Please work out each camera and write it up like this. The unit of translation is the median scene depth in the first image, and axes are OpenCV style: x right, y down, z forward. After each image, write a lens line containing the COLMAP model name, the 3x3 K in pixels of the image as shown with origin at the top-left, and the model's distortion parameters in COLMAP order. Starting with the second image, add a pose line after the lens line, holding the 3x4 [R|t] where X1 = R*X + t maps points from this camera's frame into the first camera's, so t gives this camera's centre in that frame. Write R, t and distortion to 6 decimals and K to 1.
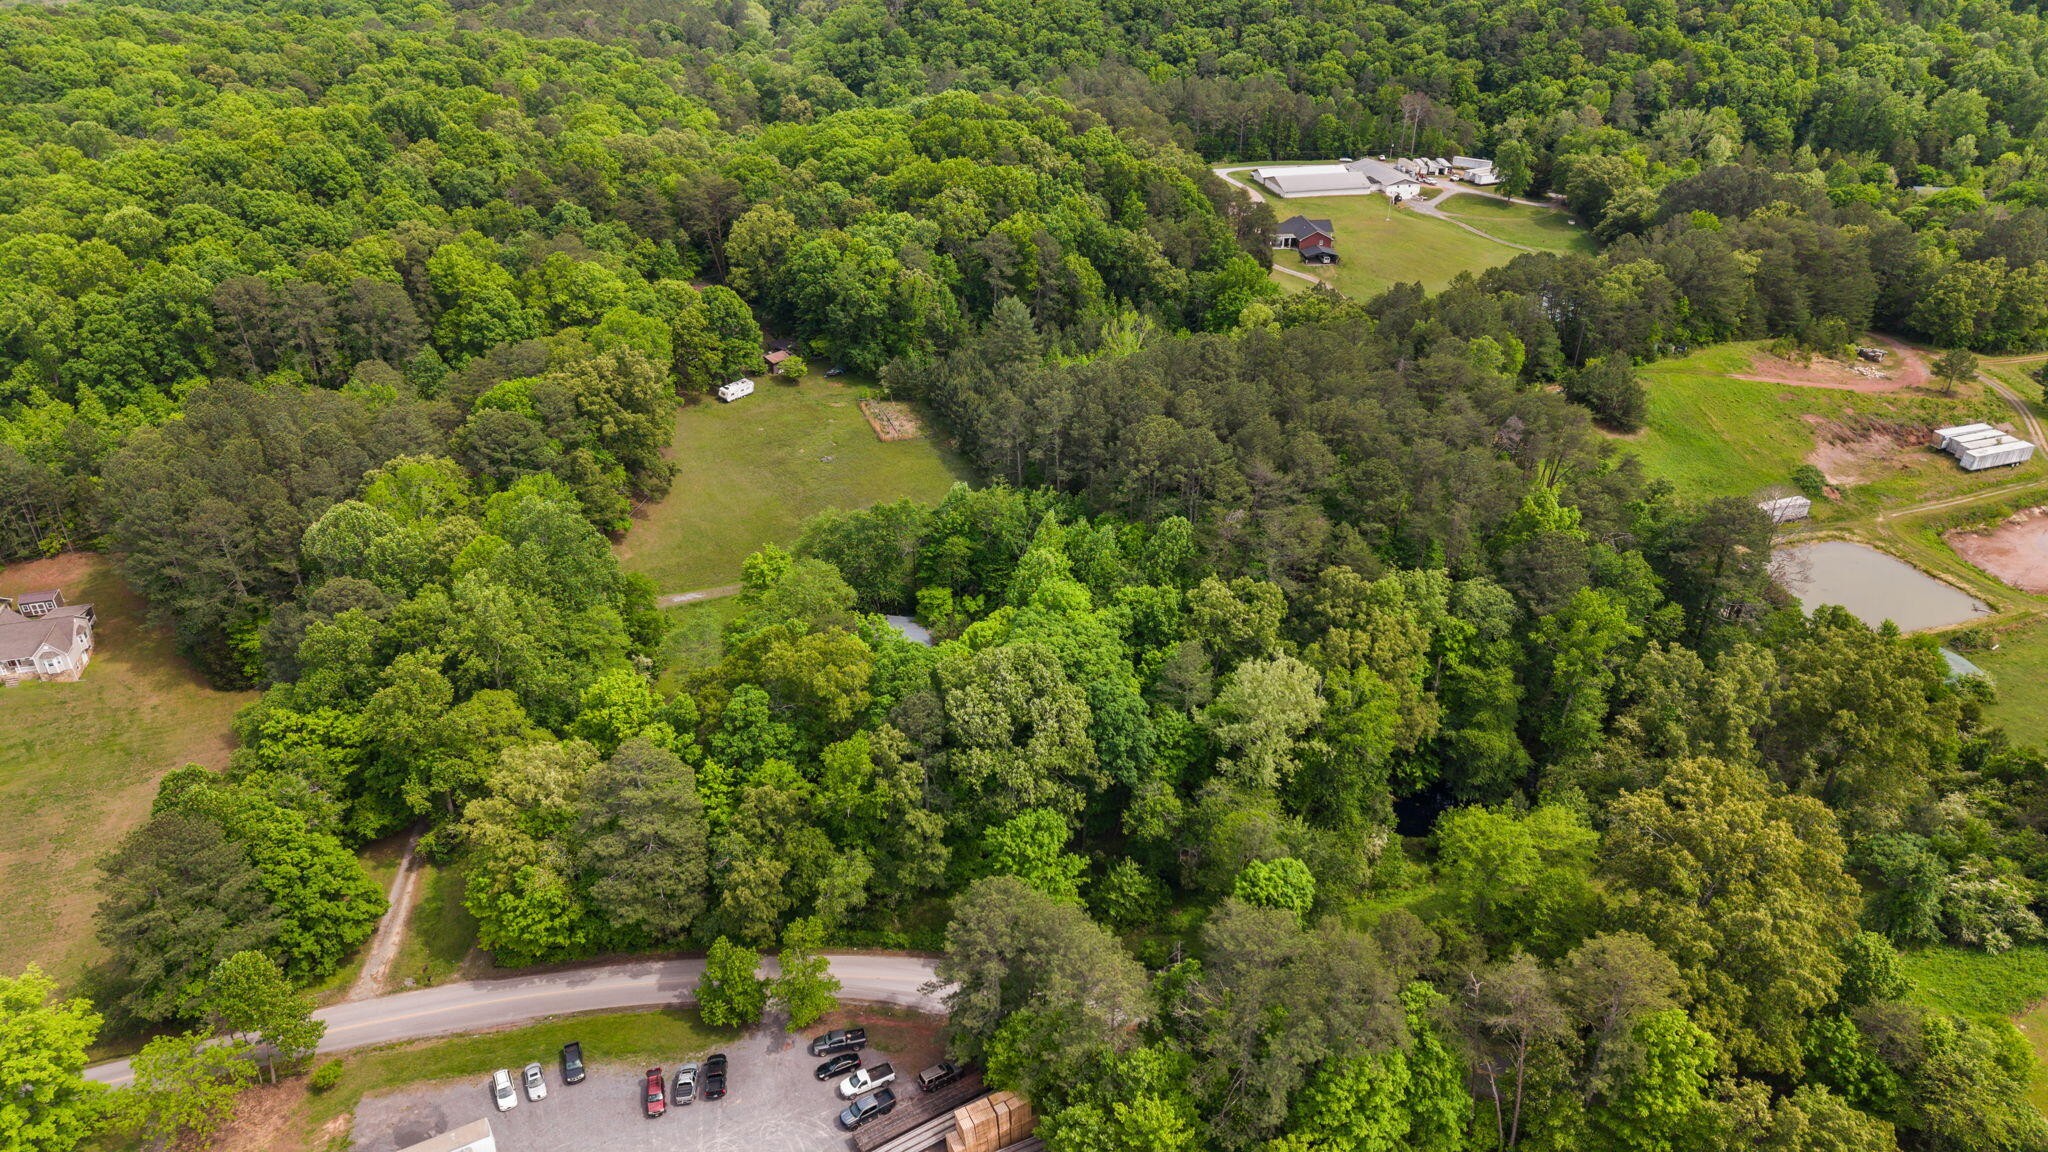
lens RADIAL K [[1370.0, 0, 1024.0], [0, 1370.0, 576.0], [0, 0, 1]] dist [0.003413, -0.003408]
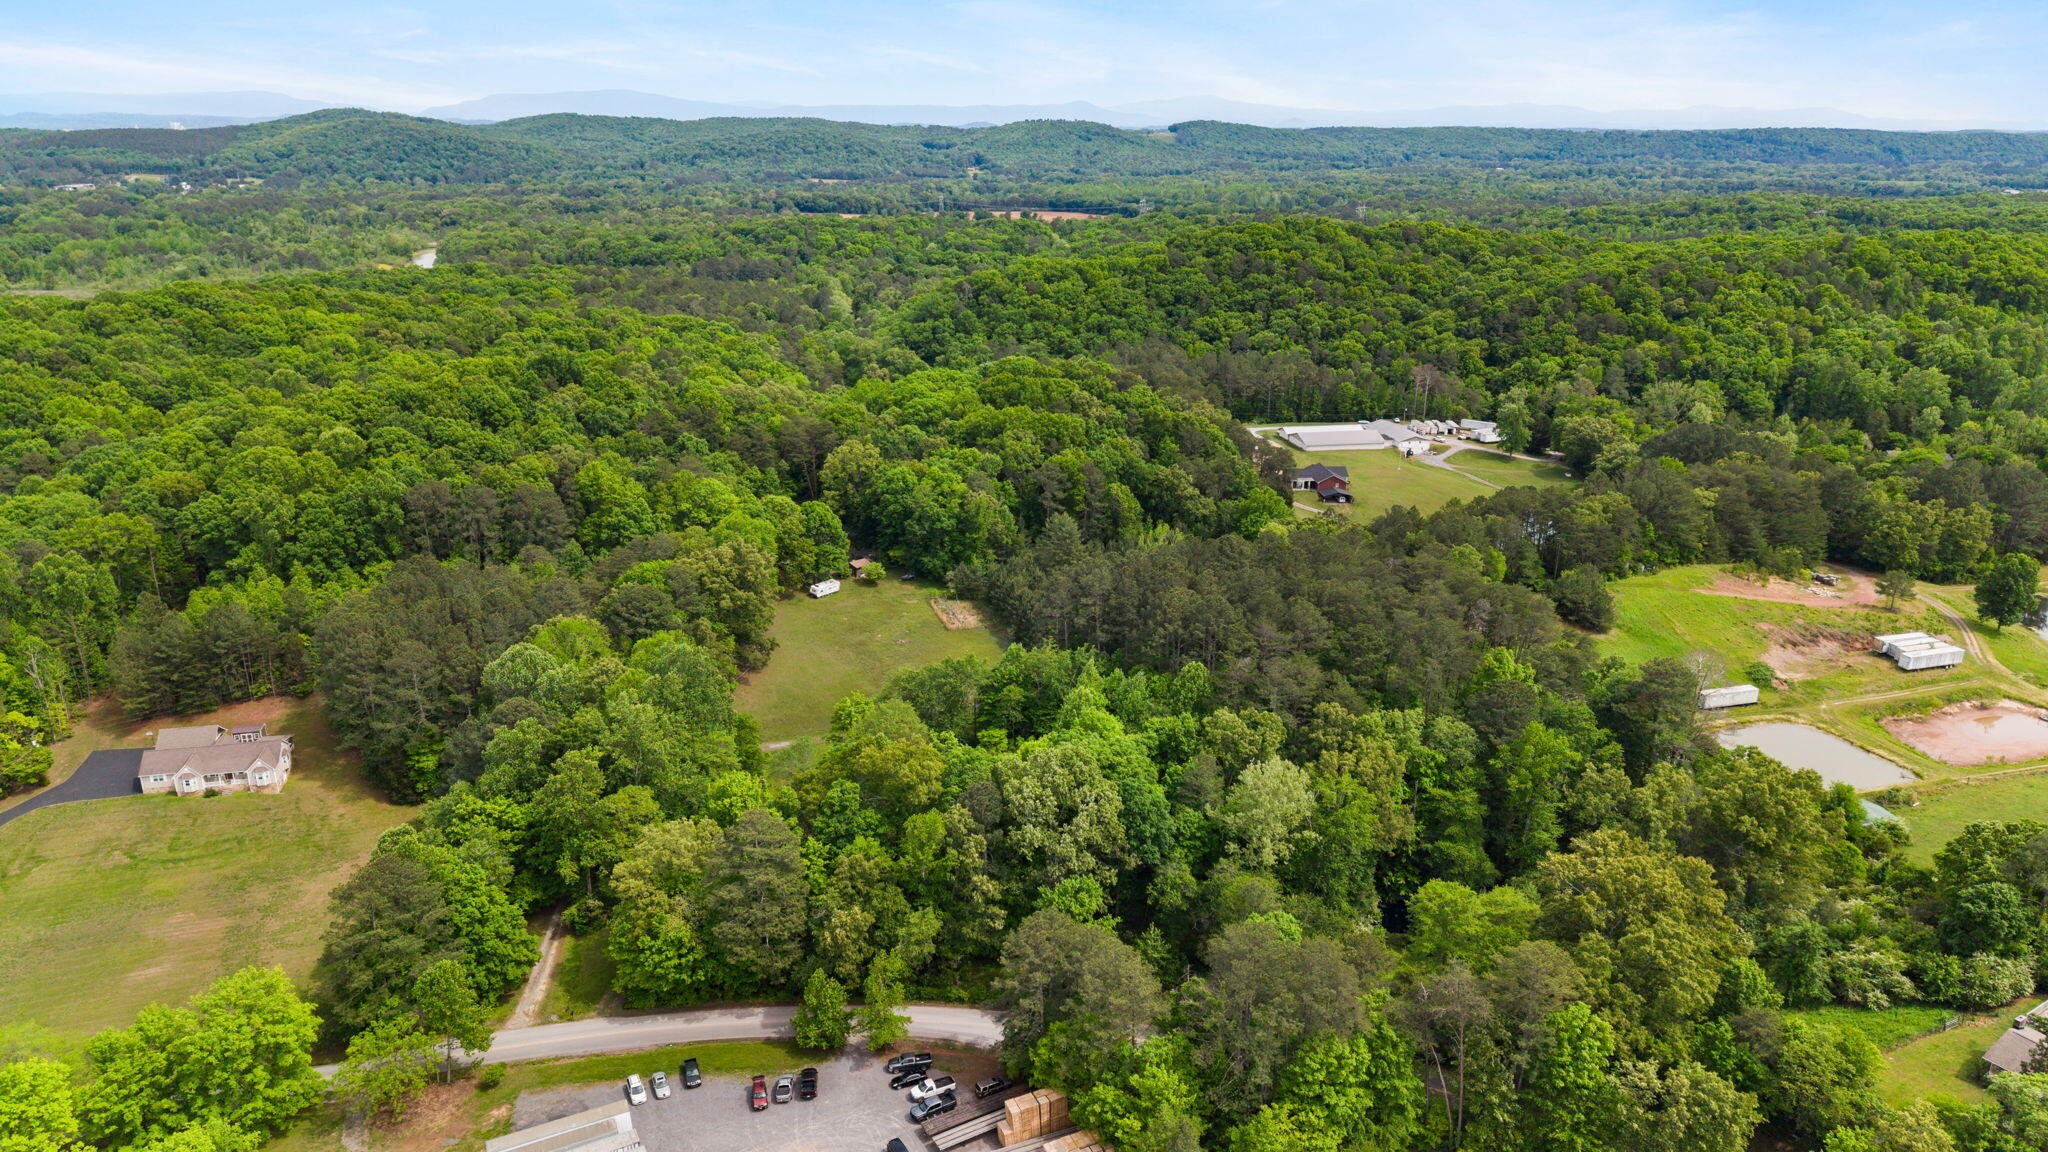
lens RADIAL K [[1370.0, 0, 1024.0], [0, 1370.0, 576.0], [0, 0, 1]] dist [0.003413, -0.003408]
pose [[0.999153, 0.016637, -0.037636, 0.003059], [-0.023713, 0.980278, -0.196195, 0.115805], [0.033630, 0.196921, 0.979842, -0.200941]]
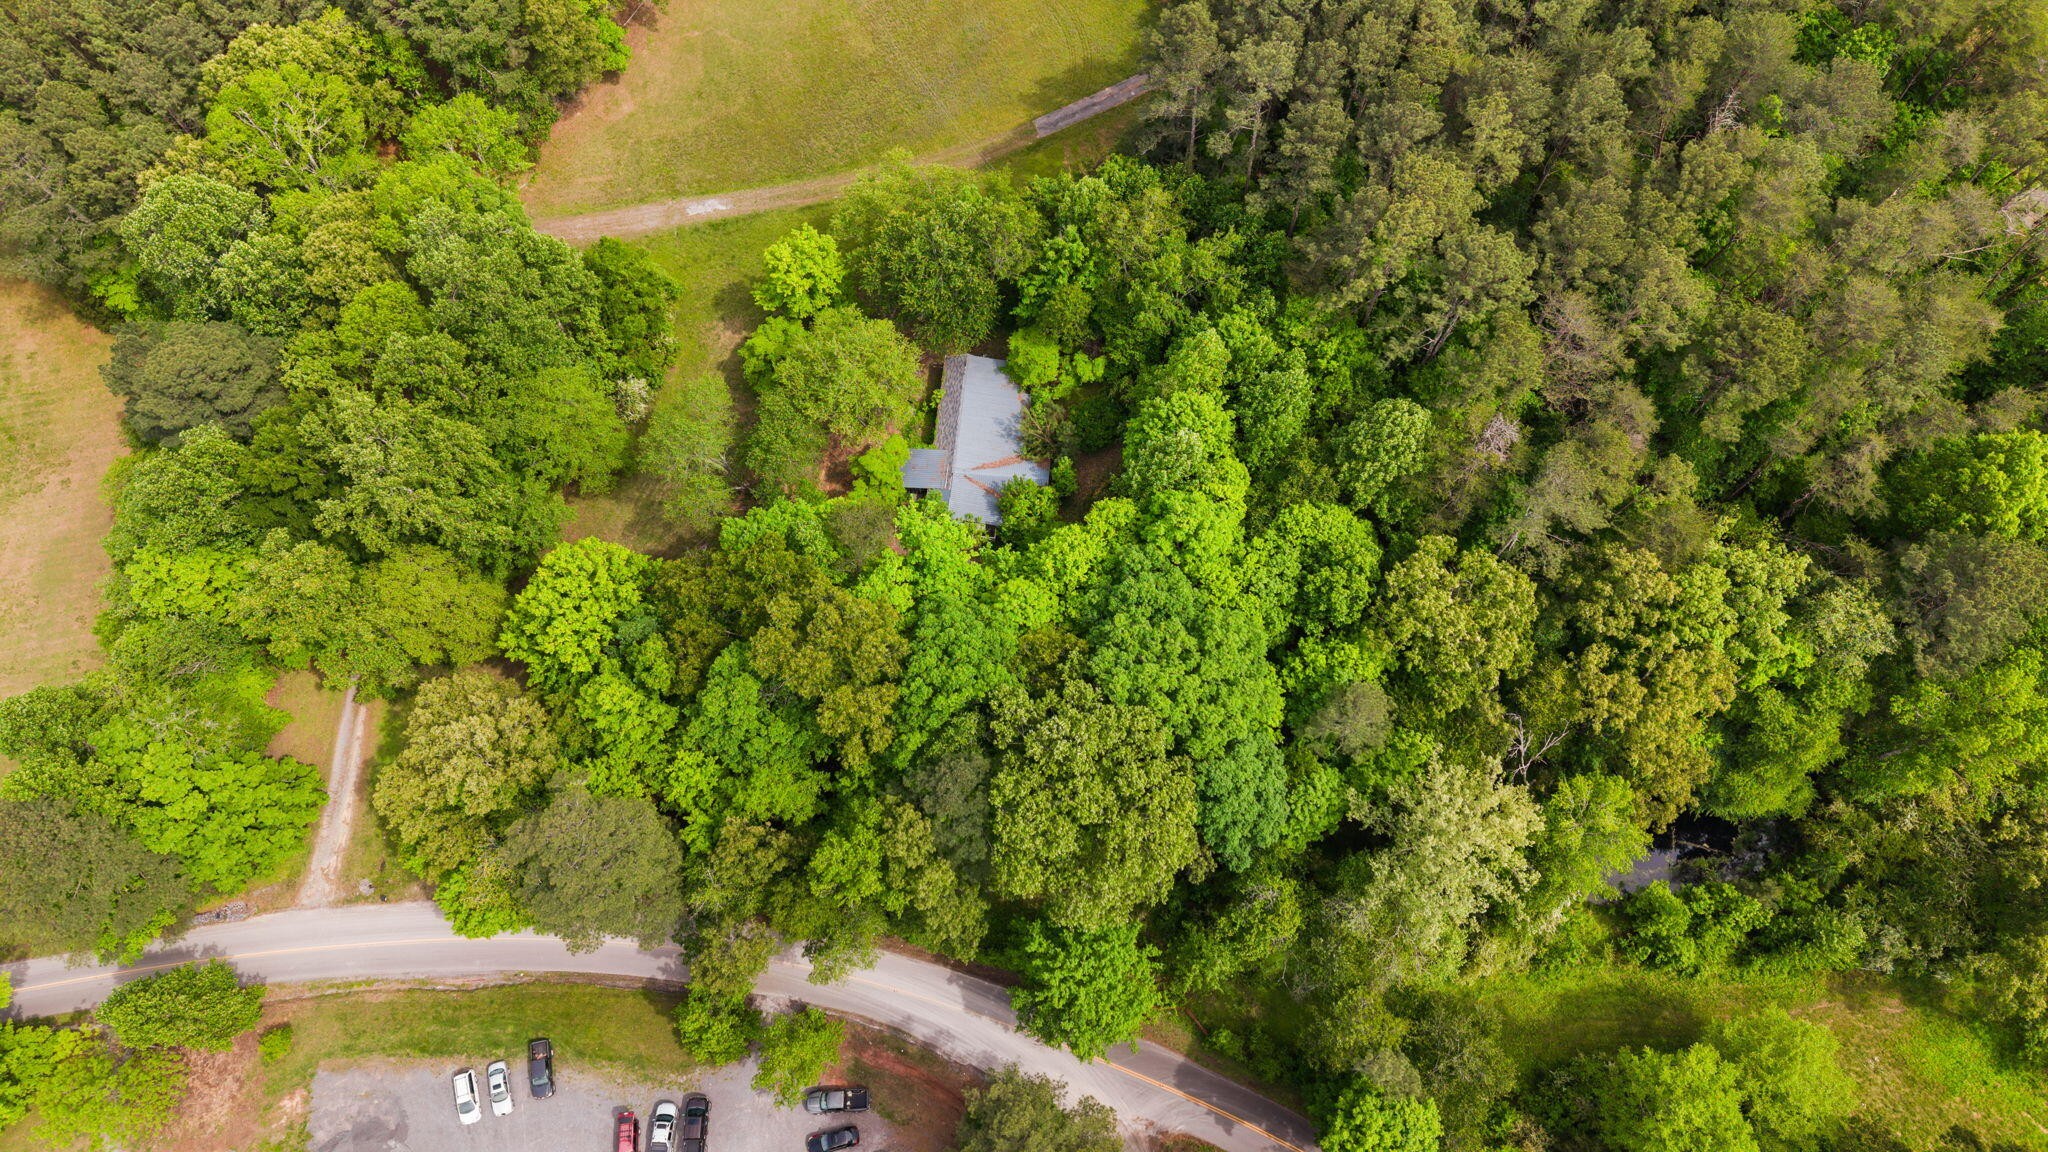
lens RADIAL K [[1392.1, 0, 1024.0], [0, 1392.1, 576.0], [0, 0, 1]] dist [0.003661, 0.000687]
pose [[0.986590, 0.146720, -0.071507, -0.004247], [-0.070686, 0.778976, 0.623057, -0.352522], [0.147117, -0.609647, 0.778901, 0.406083]]
